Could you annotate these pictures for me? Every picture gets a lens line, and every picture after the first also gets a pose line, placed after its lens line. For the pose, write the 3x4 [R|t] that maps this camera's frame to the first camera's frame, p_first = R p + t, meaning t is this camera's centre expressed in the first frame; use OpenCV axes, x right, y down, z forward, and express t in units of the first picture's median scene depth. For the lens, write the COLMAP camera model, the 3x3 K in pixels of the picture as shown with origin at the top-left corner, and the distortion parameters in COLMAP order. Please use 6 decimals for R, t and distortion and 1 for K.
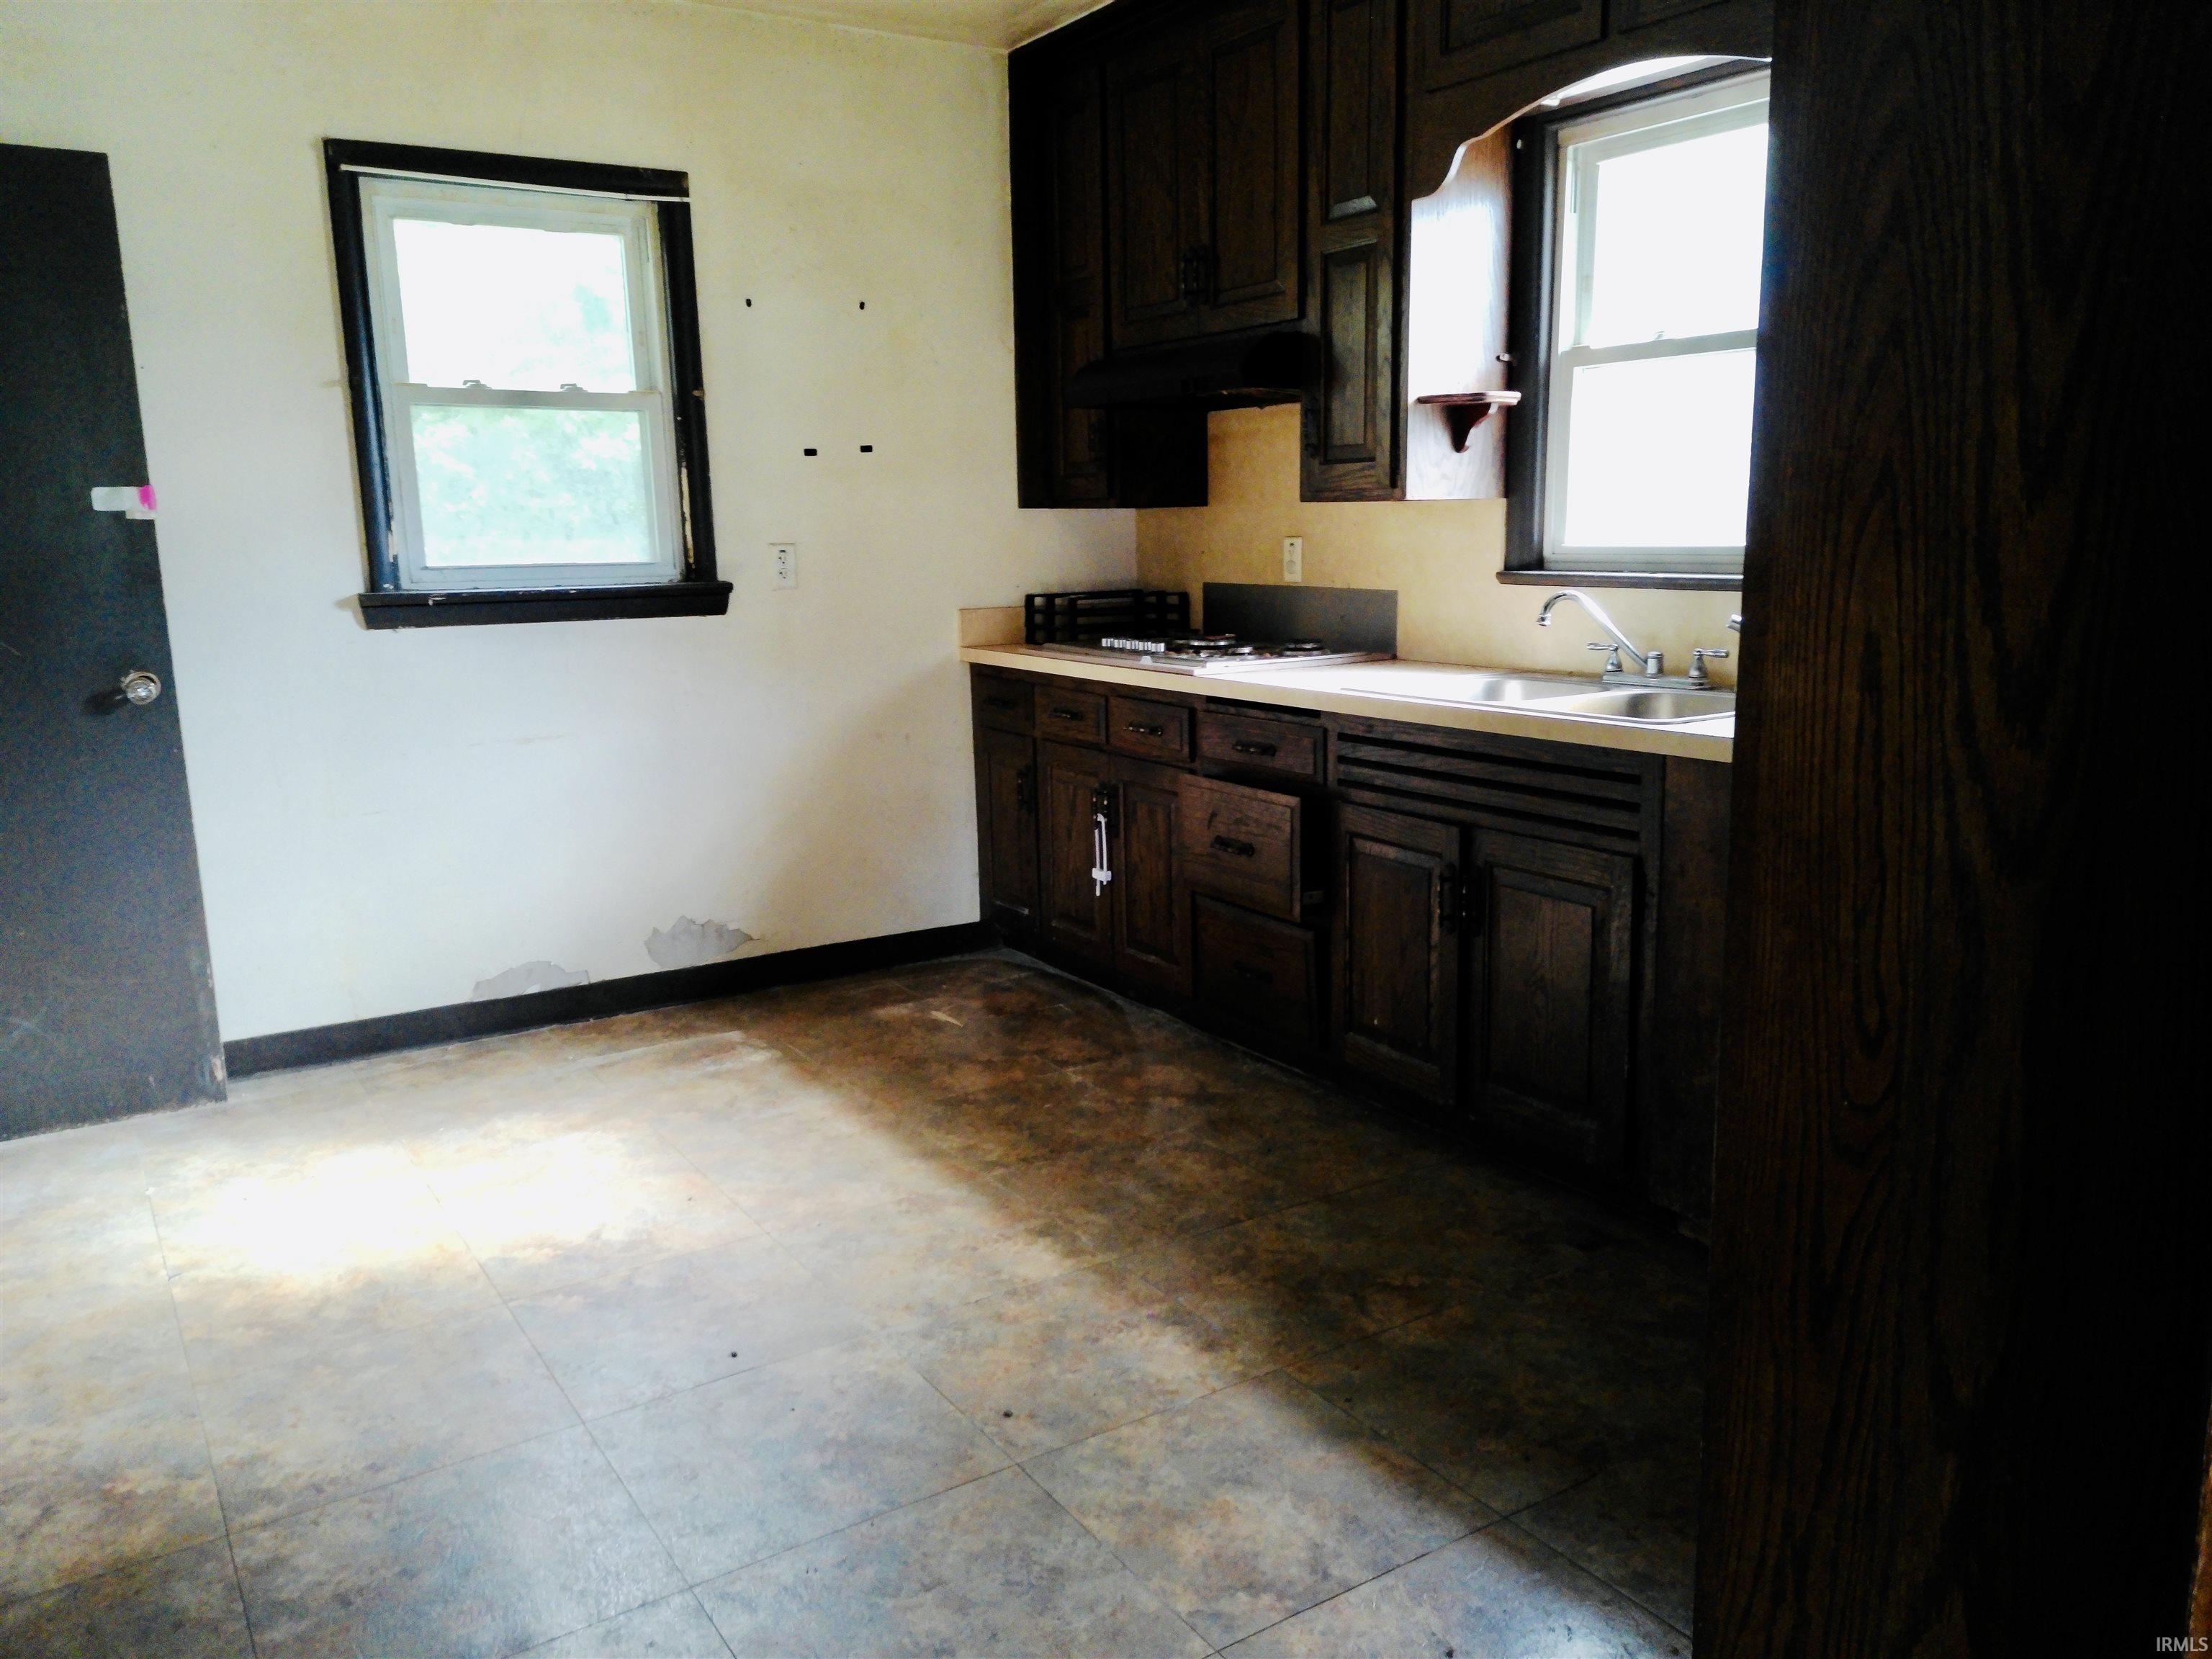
lens RADIAL K [[1682.3, 0, 1106.0], [0, 1682.3, 829.5], [0, 0, 1]] dist [0.097096, -0.132329]
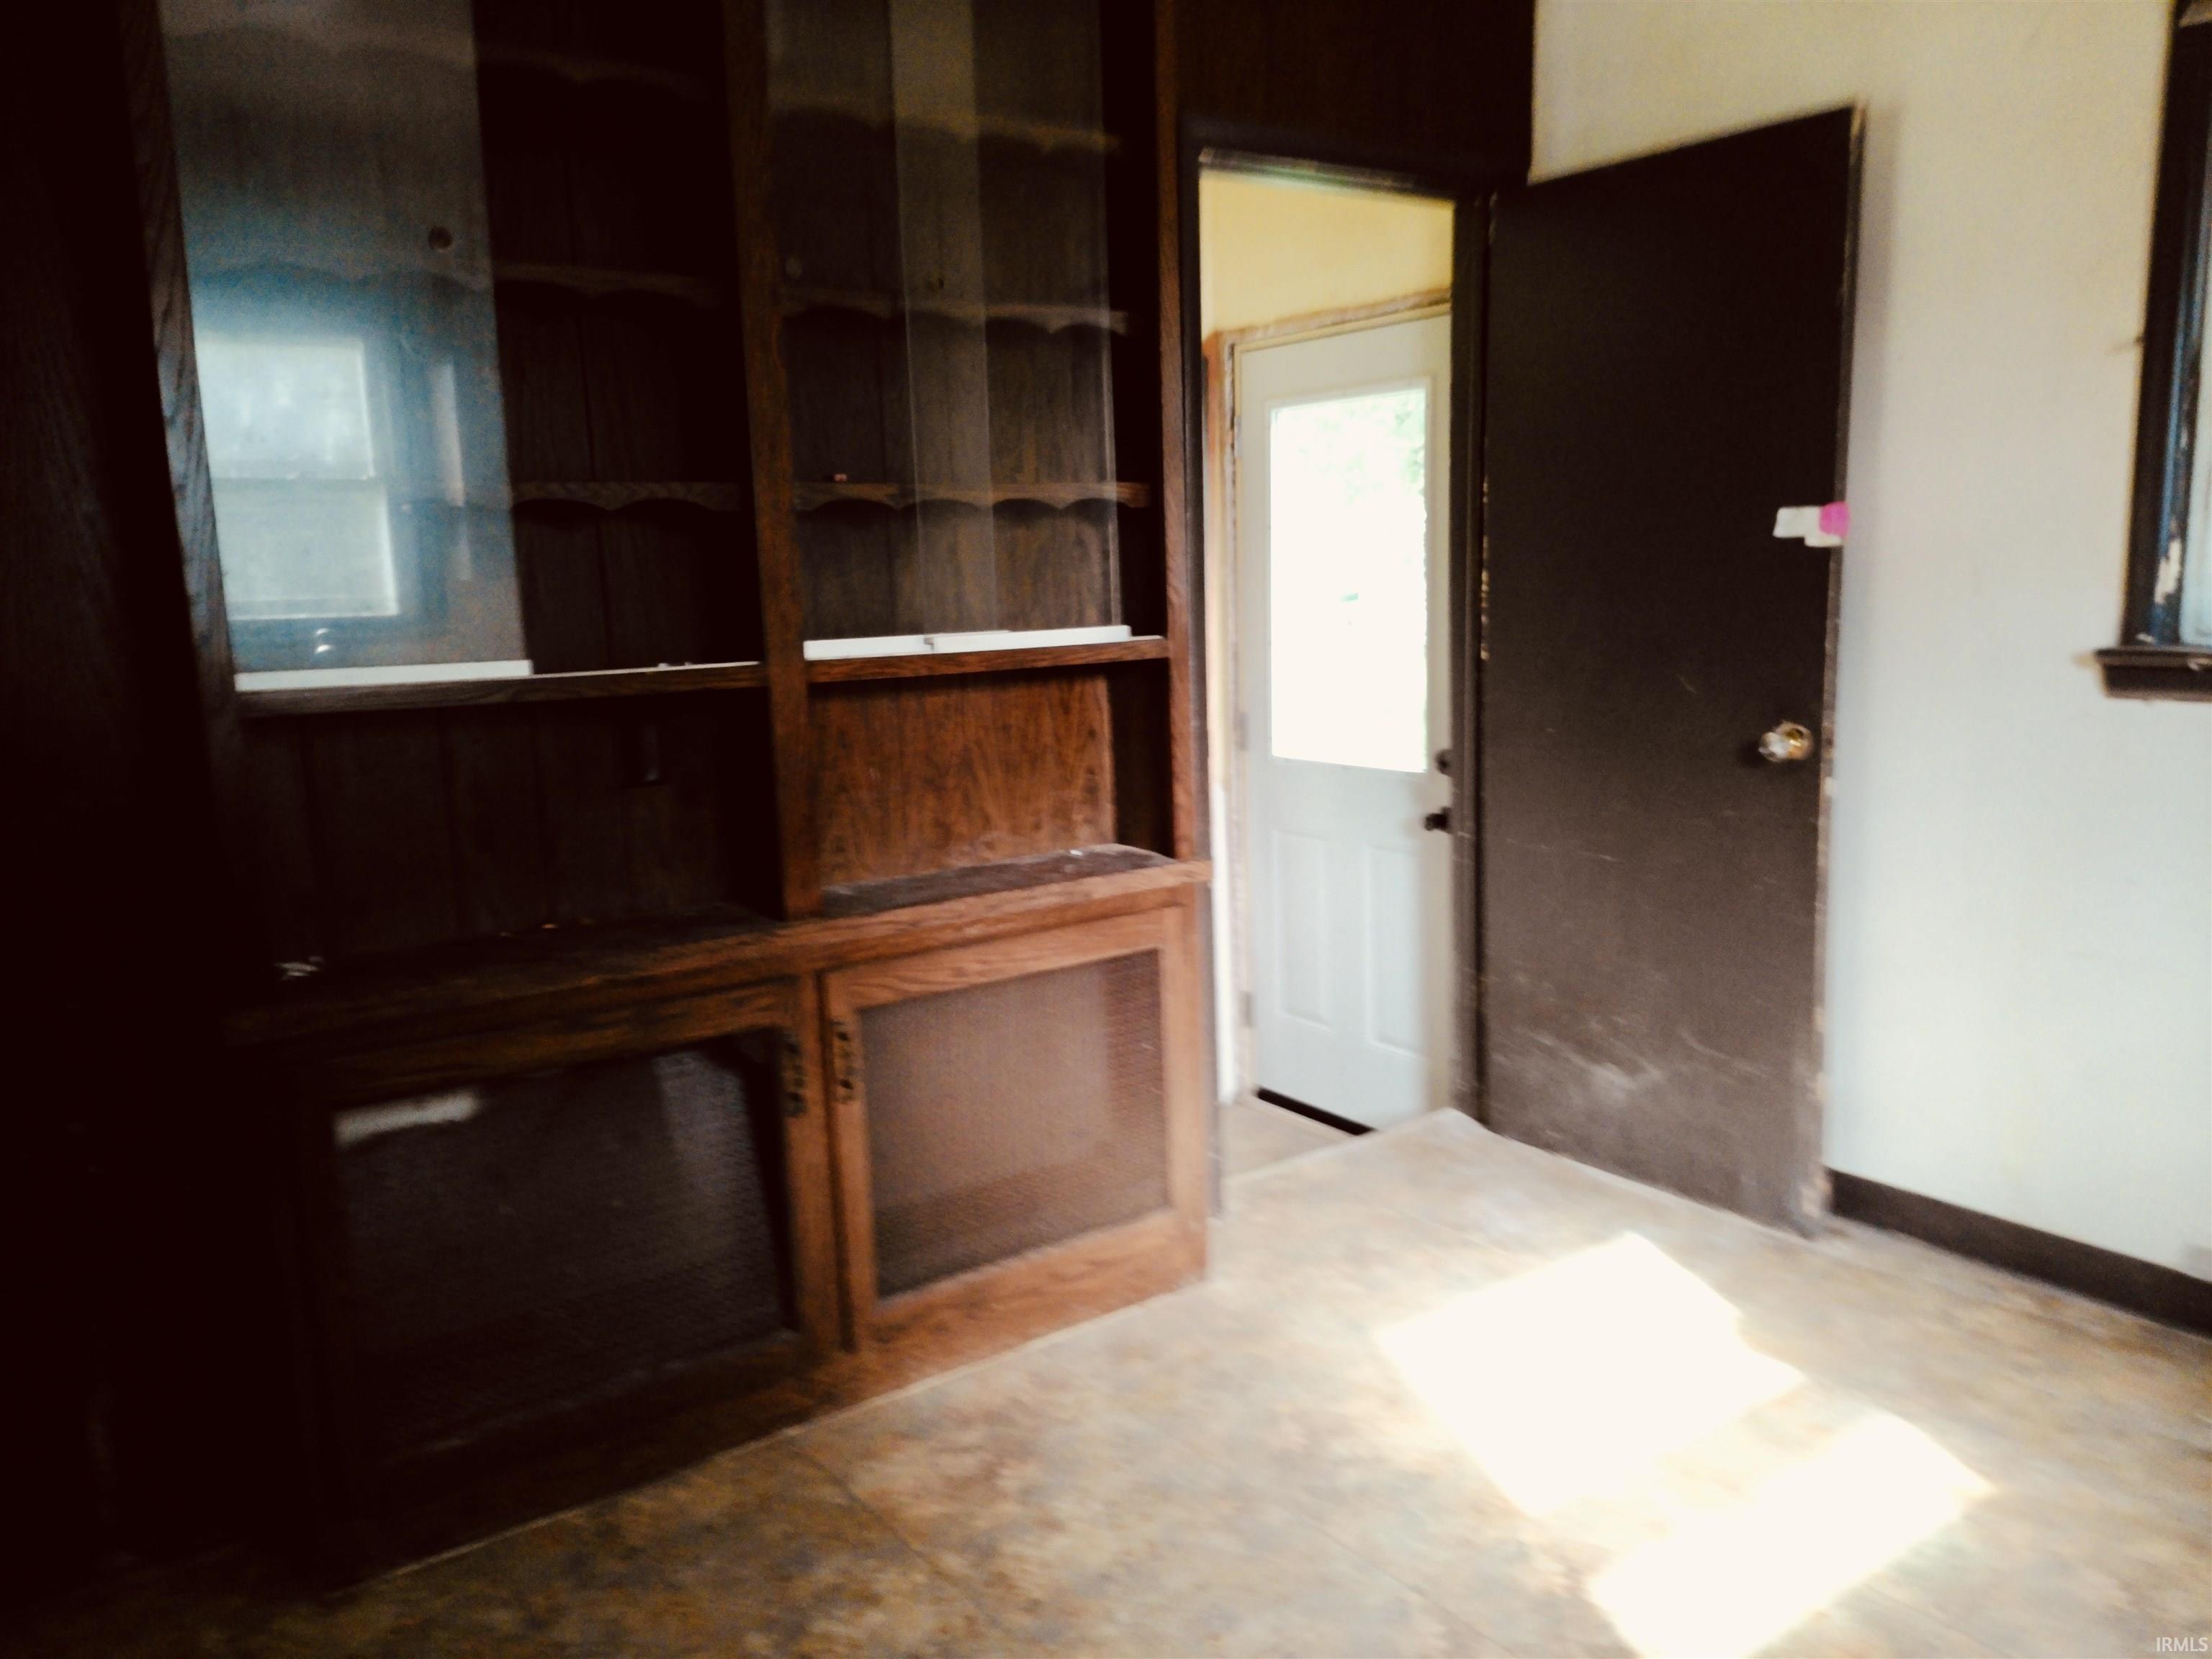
lens RADIAL K [[1682.3, 0, 1106.0], [0, 1682.3, 829.5], [0, 0, 1]] dist [0.097096, -0.132329]
pose [[0.025316, 0.169536, -0.985199, 0.278957], [-0.146848, 0.975455, 0.164085, -0.131238], [0.988835, 0.140521, 0.049590, 0.630413]]
